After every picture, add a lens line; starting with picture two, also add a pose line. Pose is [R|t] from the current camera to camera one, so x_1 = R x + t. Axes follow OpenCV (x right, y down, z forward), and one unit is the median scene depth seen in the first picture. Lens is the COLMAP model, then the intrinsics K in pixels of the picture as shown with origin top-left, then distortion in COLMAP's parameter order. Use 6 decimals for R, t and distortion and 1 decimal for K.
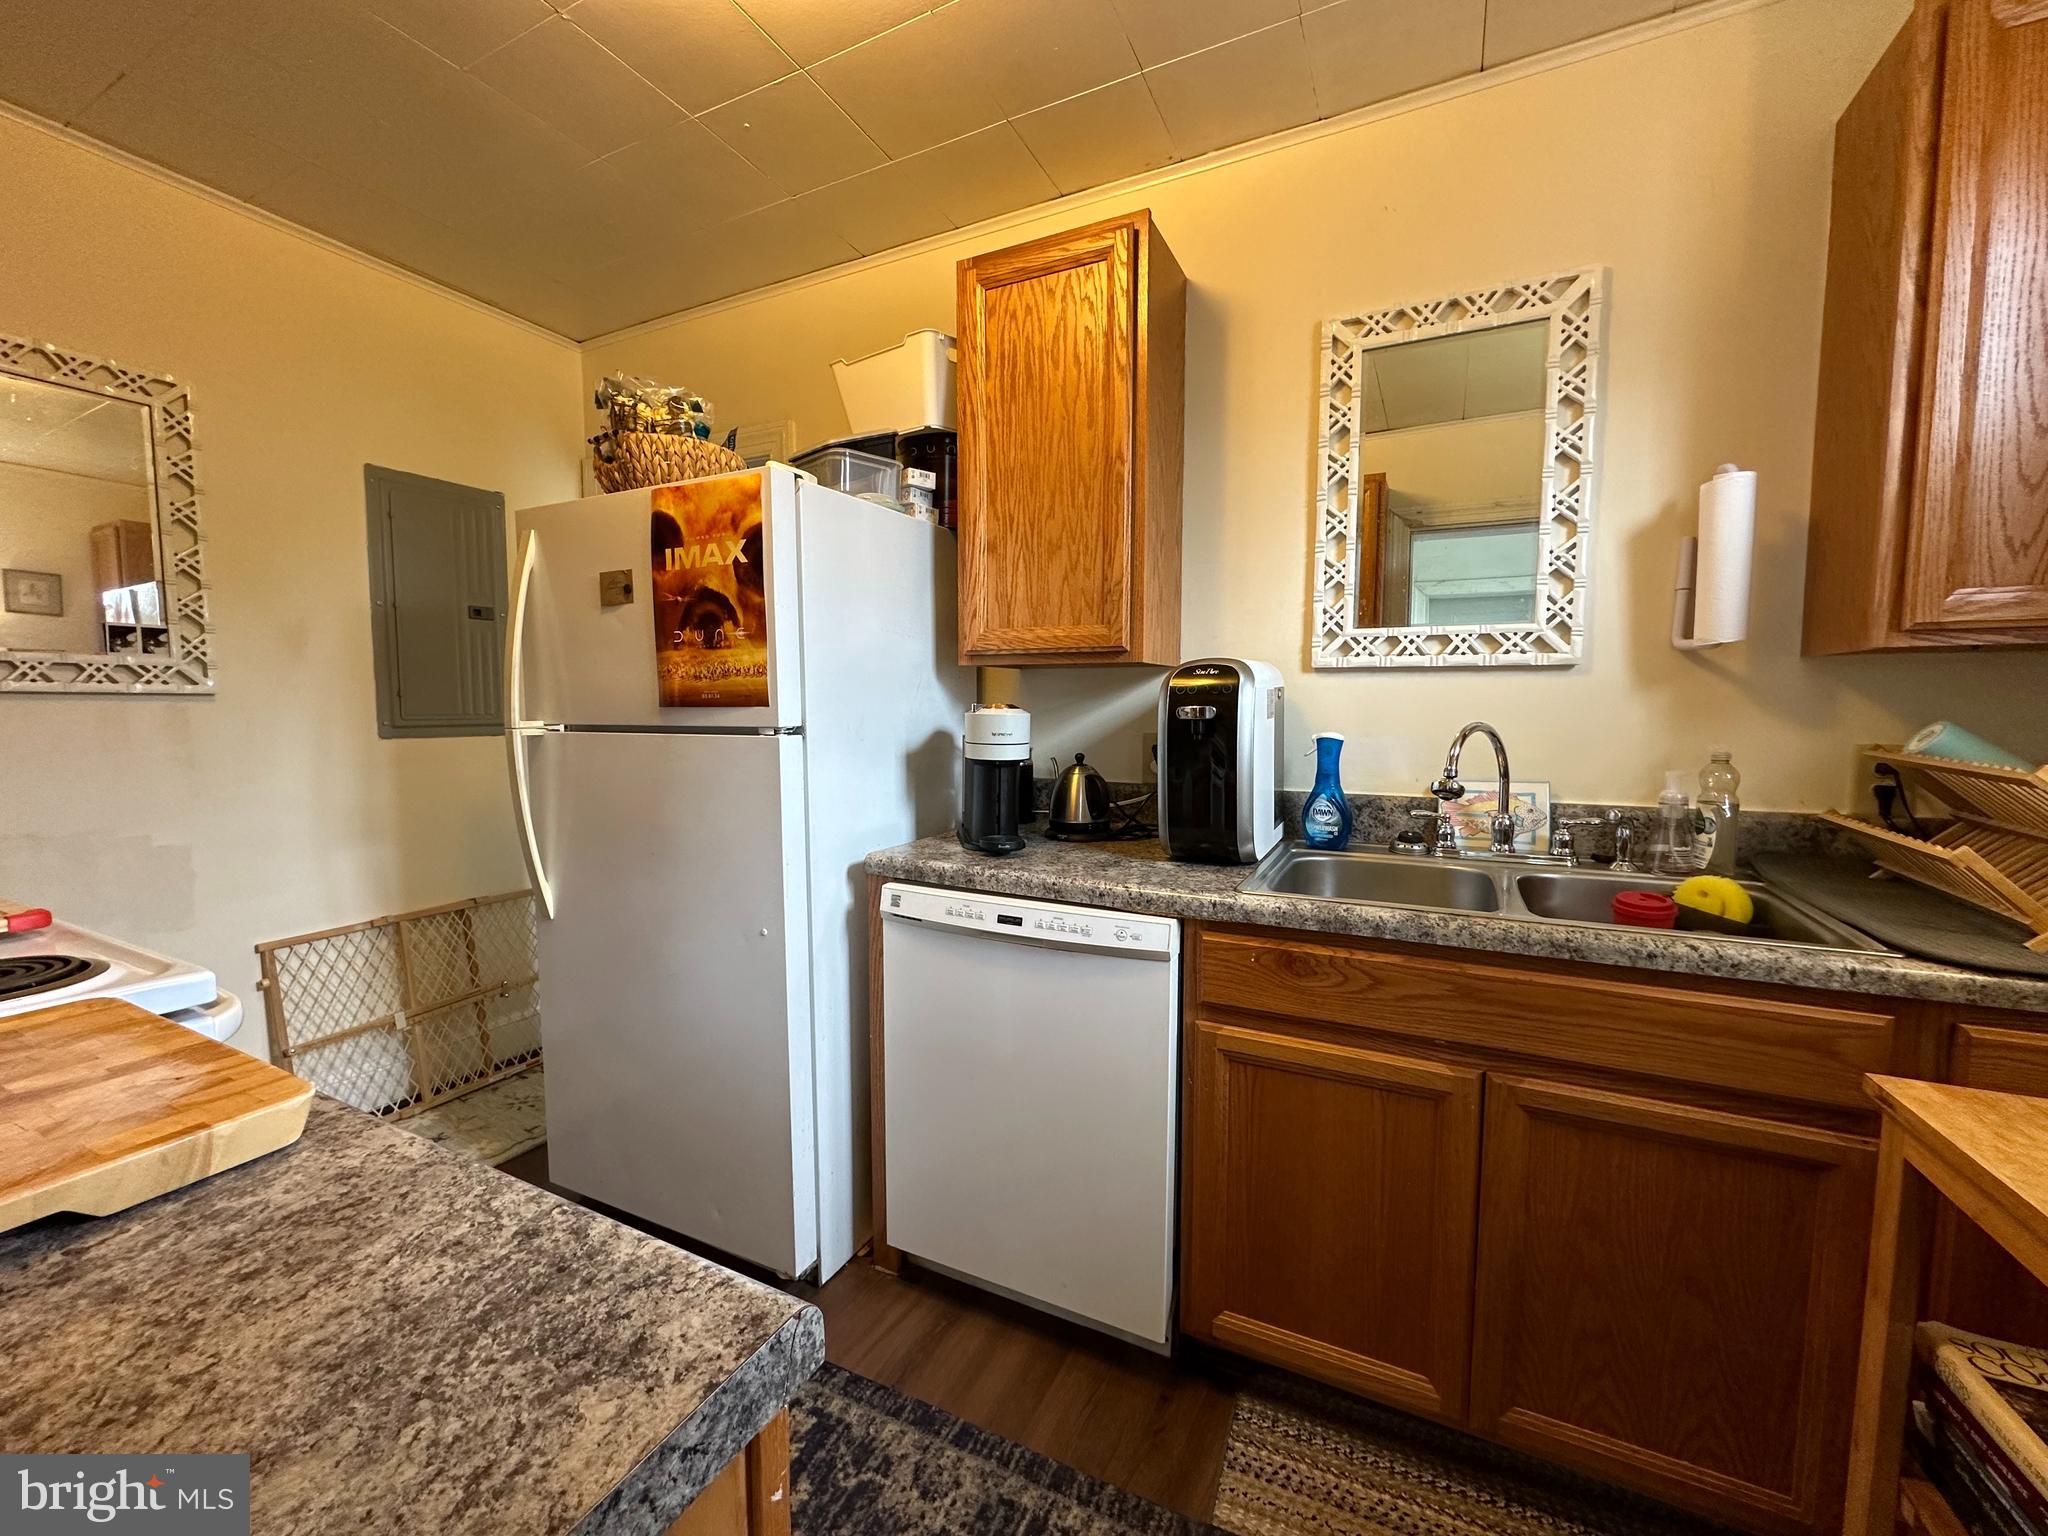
lens RADIAL K [[818.1, 0, 1020.8], [0, 818.1, 762.6], [0, 0, 1]] dist [-0.004047, 0.000032]
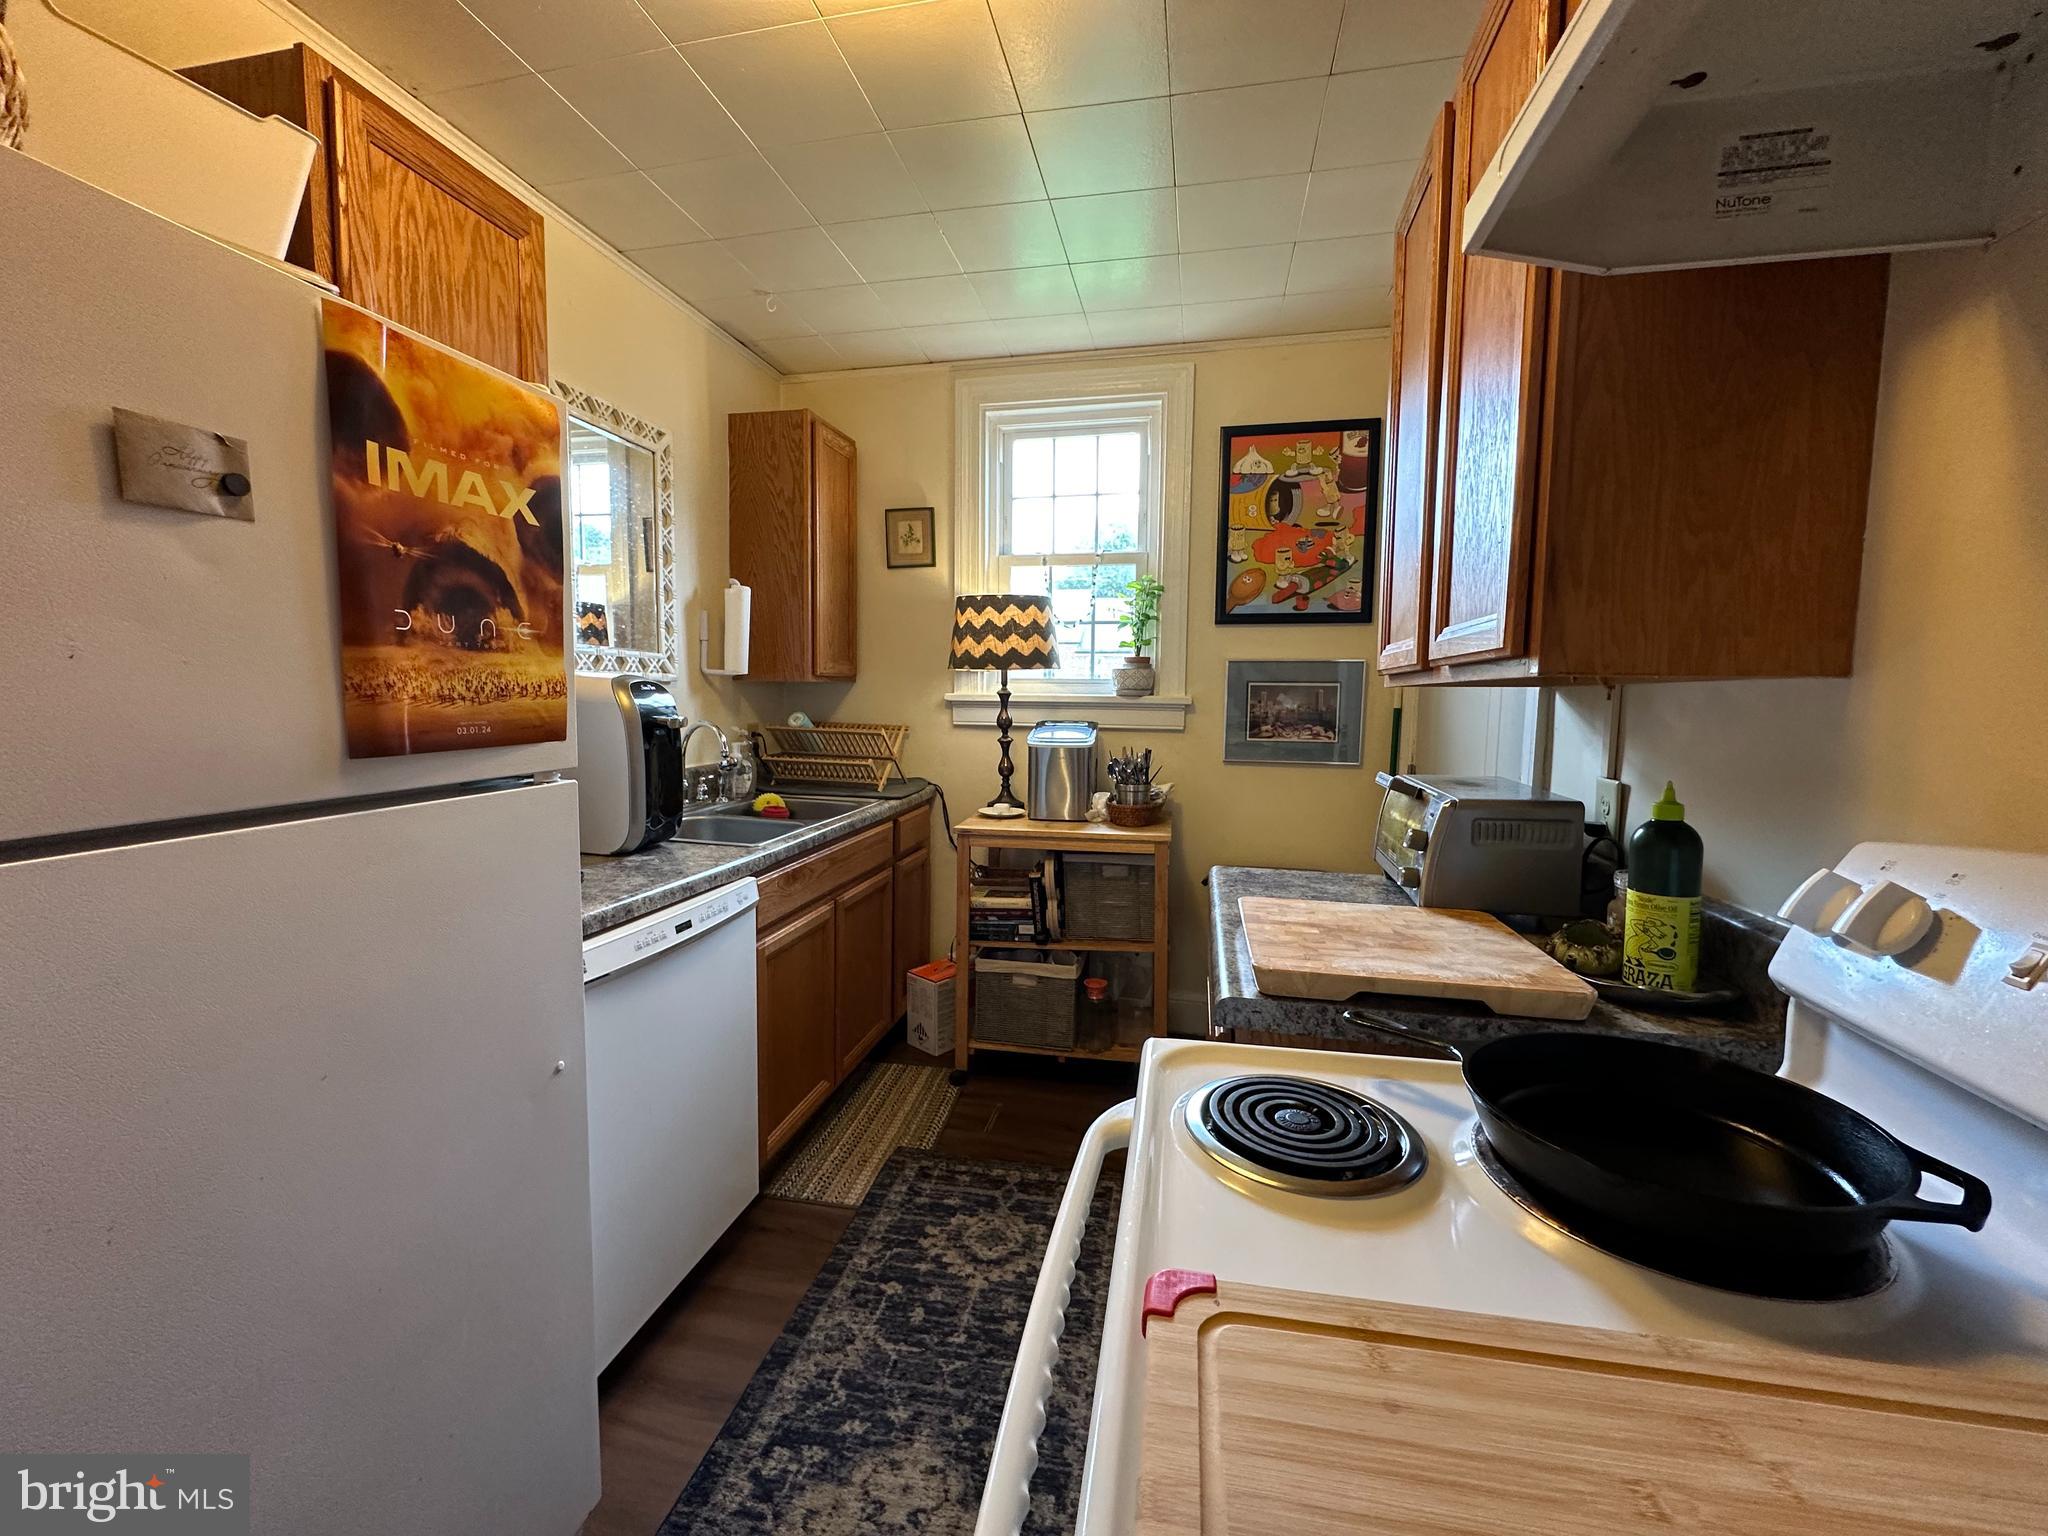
lens RADIAL K [[818.1, 0, 1028.6], [0, 818.1, 764.1], [0, 0, 1]] dist [-0.004047, 0.000032]
pose [[-0.260552, -0.091946, 0.961072, -1.073585], [0.057443, 0.992215, 0.110499, -0.101491], [-0.963749, 0.083998, -0.253241, 0.784184]]
